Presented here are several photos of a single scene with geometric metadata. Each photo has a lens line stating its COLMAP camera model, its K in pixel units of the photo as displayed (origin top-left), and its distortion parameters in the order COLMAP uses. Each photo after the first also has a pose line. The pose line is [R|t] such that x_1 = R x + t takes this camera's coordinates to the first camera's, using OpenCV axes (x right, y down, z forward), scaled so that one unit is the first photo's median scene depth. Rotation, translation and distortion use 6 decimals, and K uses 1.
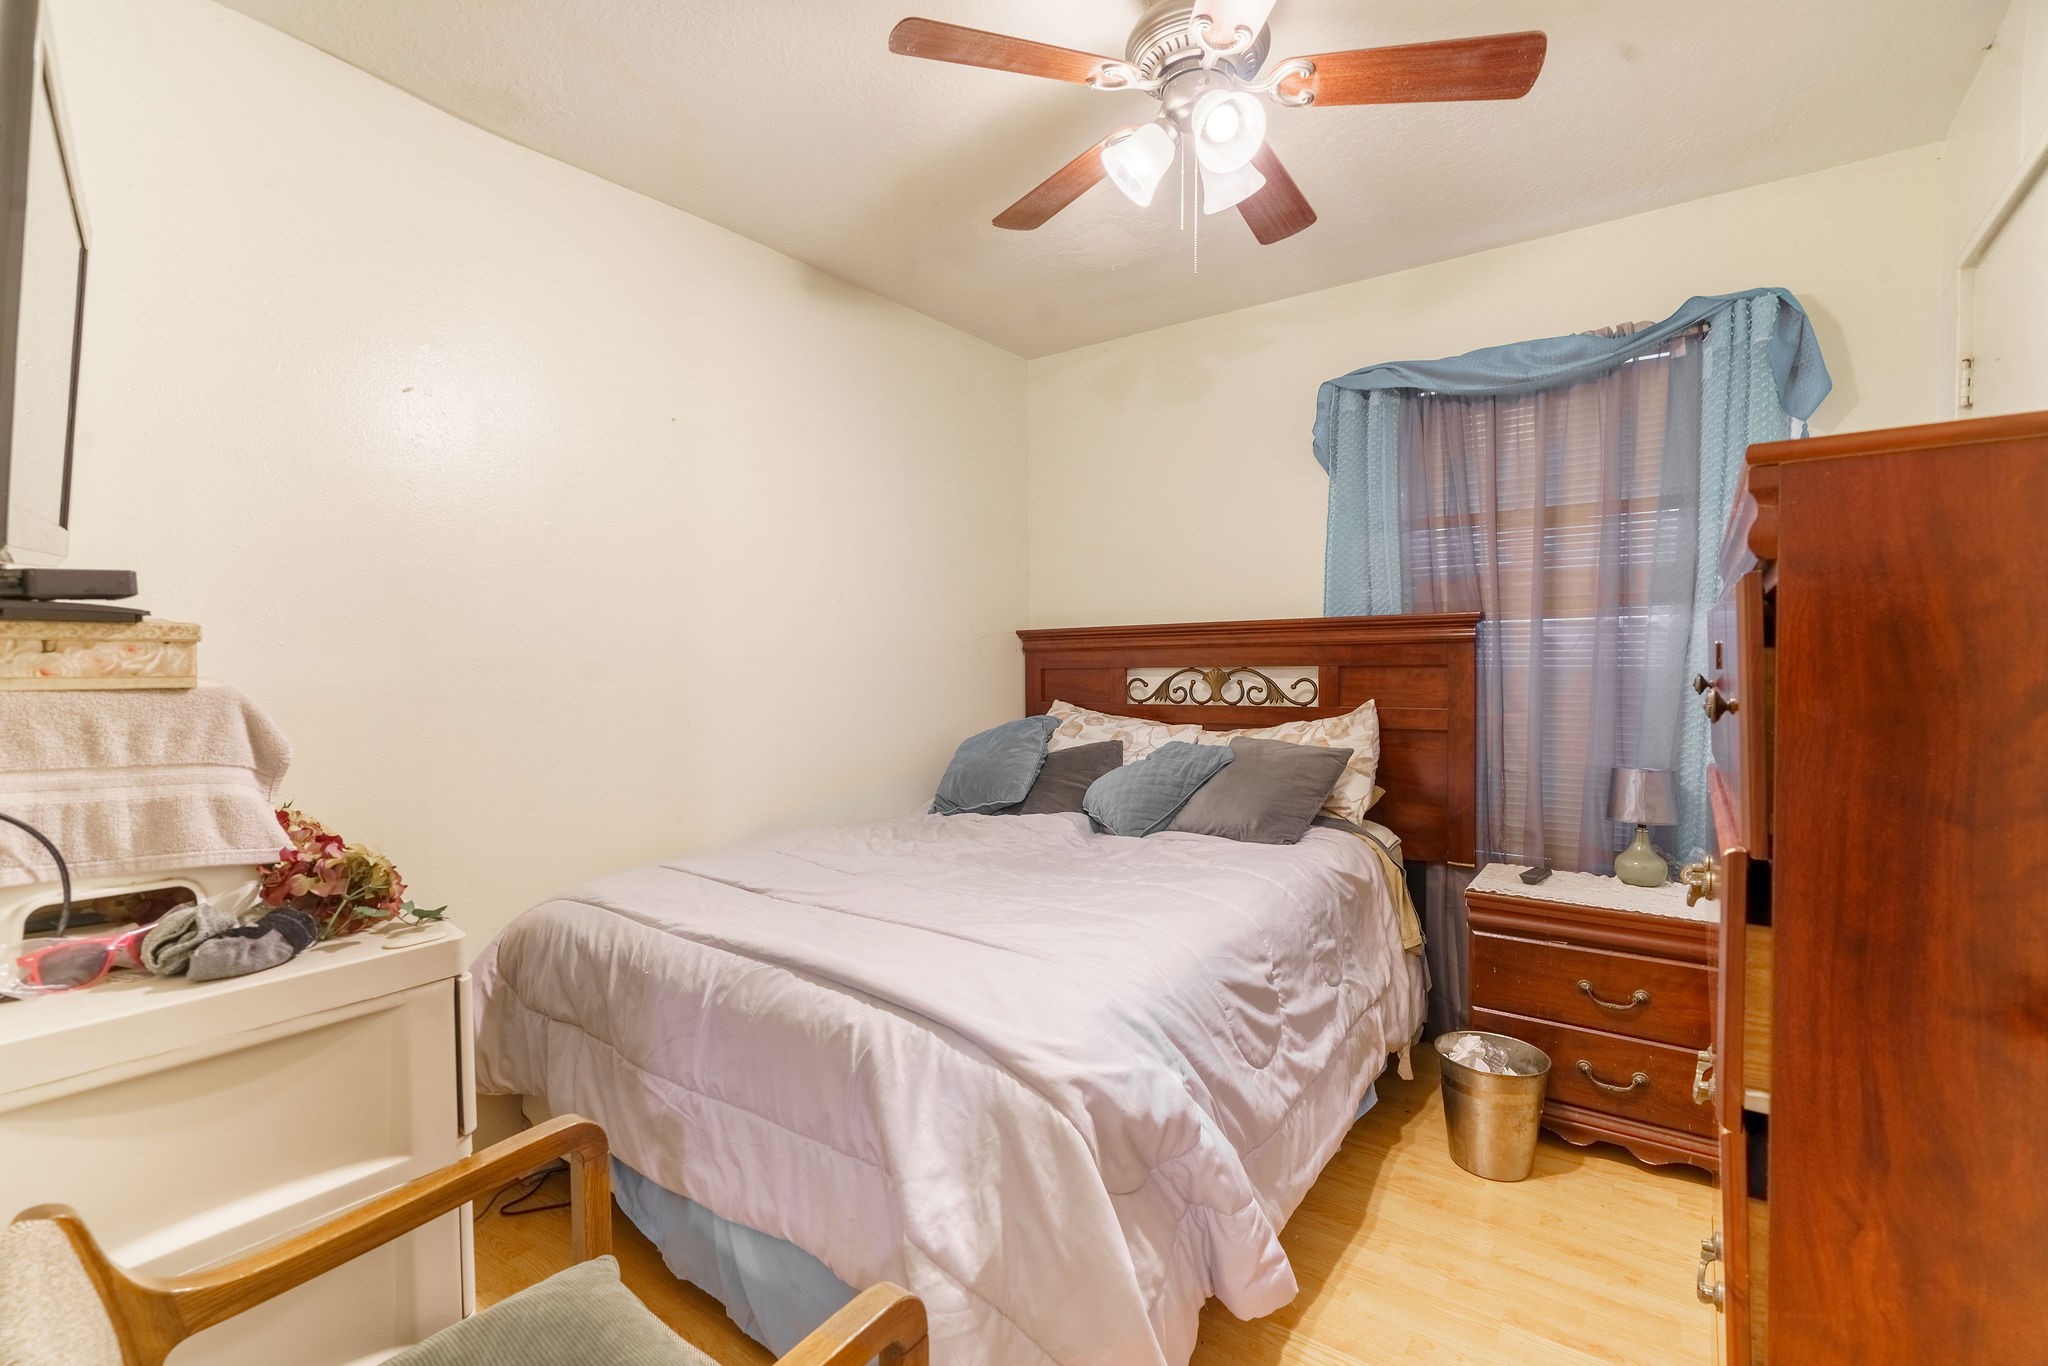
lens RADIAL K [[927.6, 0, 1063.8], [0, 927.6, 687.9], [0, 0, 1]] dist [-0.002758, 0.001078]
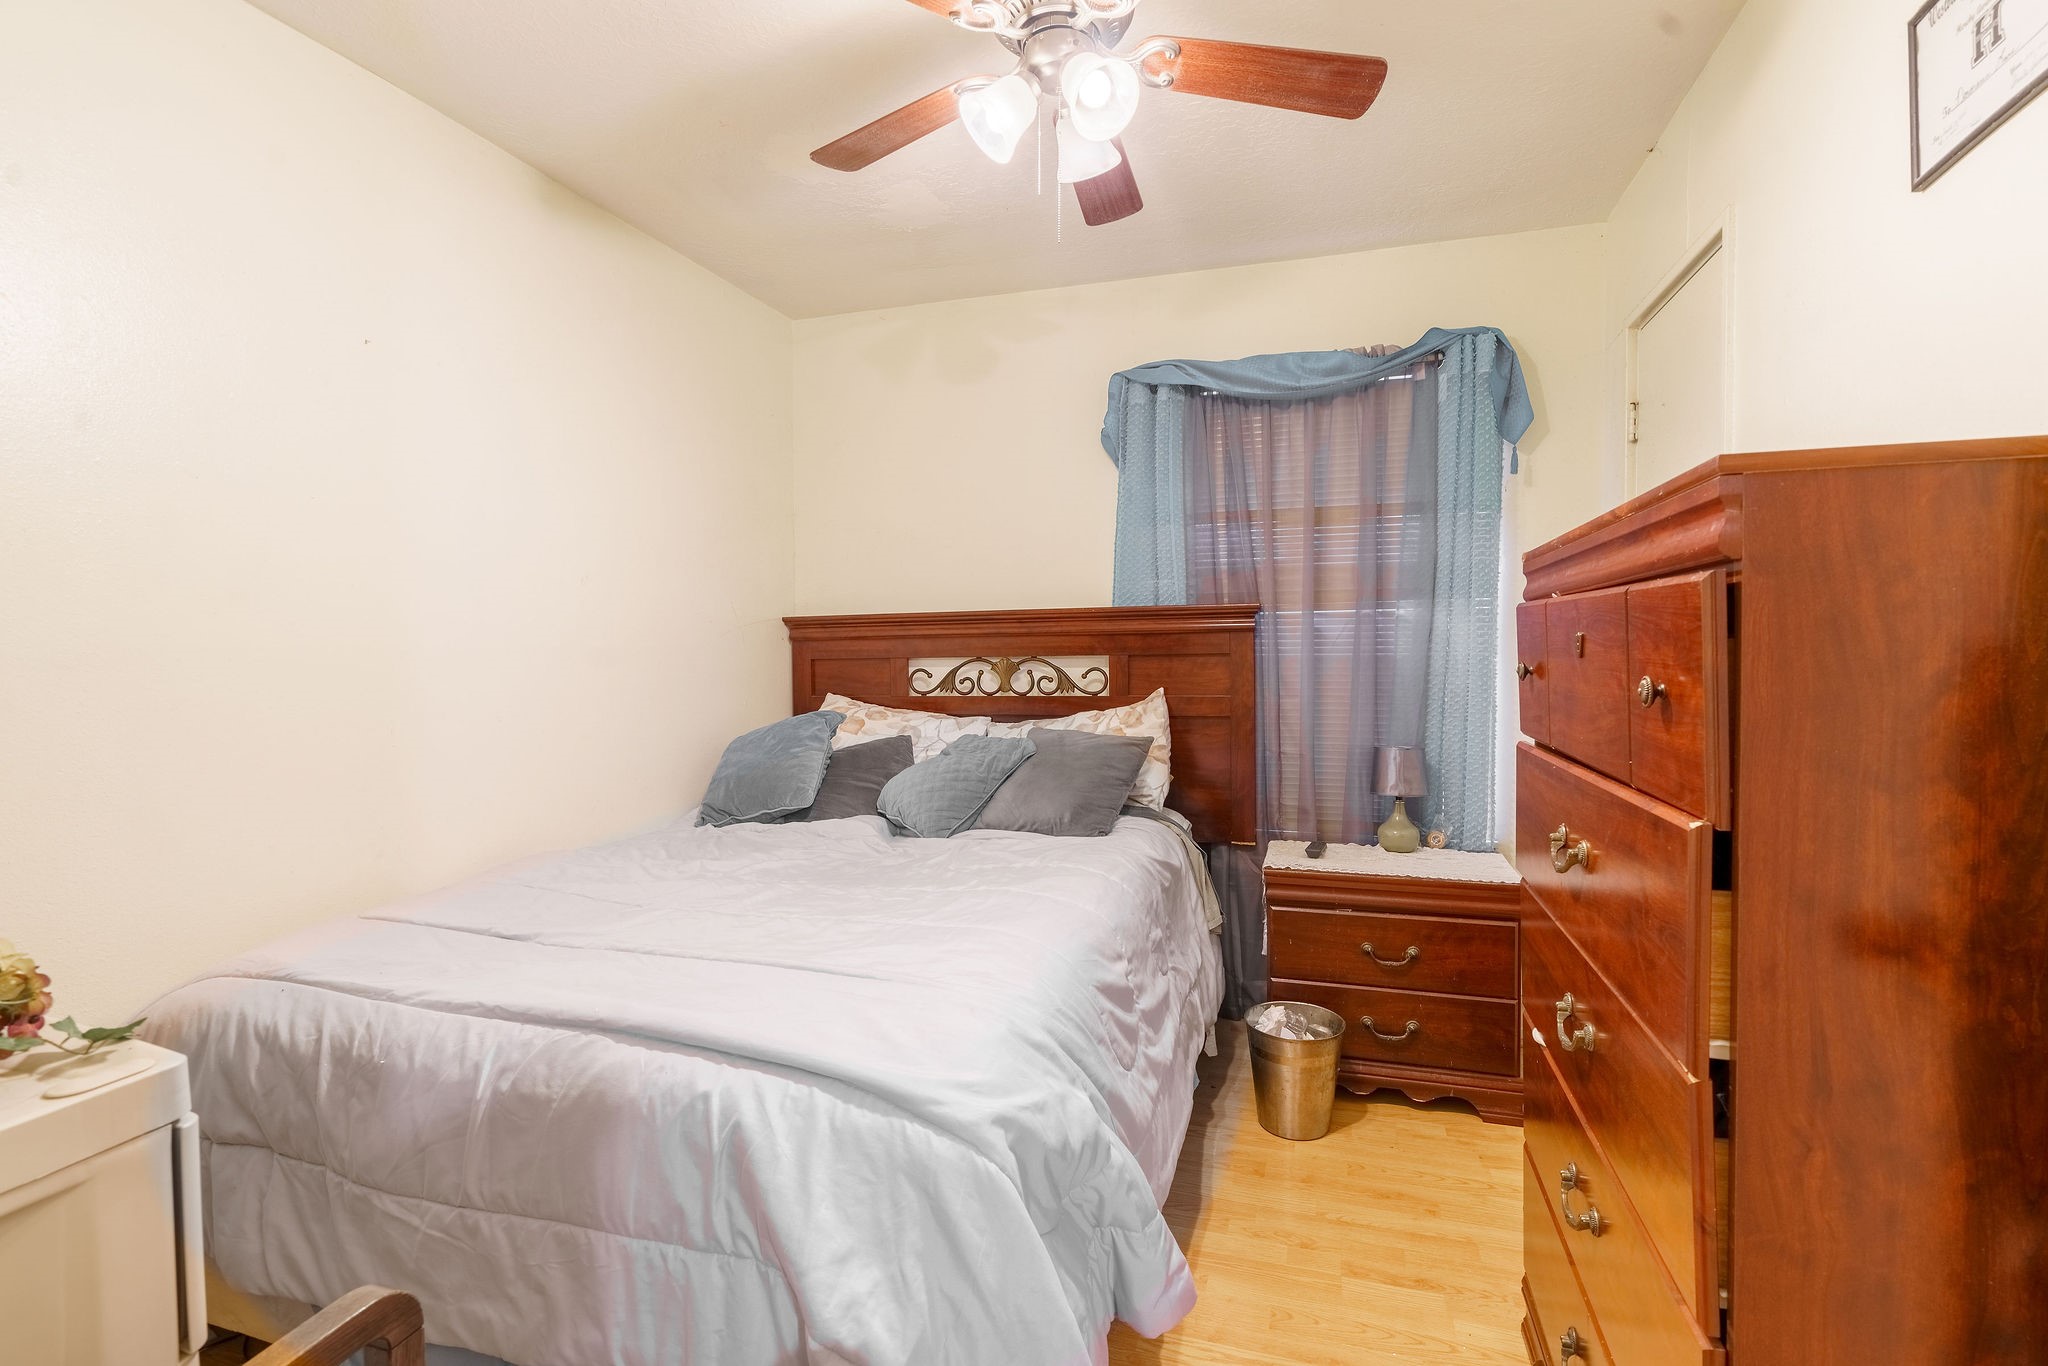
lens RADIAL K [[927.6, 0, 1022.9], [0, 927.6, 674.8], [0, 0, 1]] dist [-0.002758, 0.001078]
pose [[0.946399, -0.010232, 0.322838, -0.188070], [0.010867, 0.999941, -0.000165, -0.004617], [-0.322817, 0.003665, 0.946454, 0.106419]]
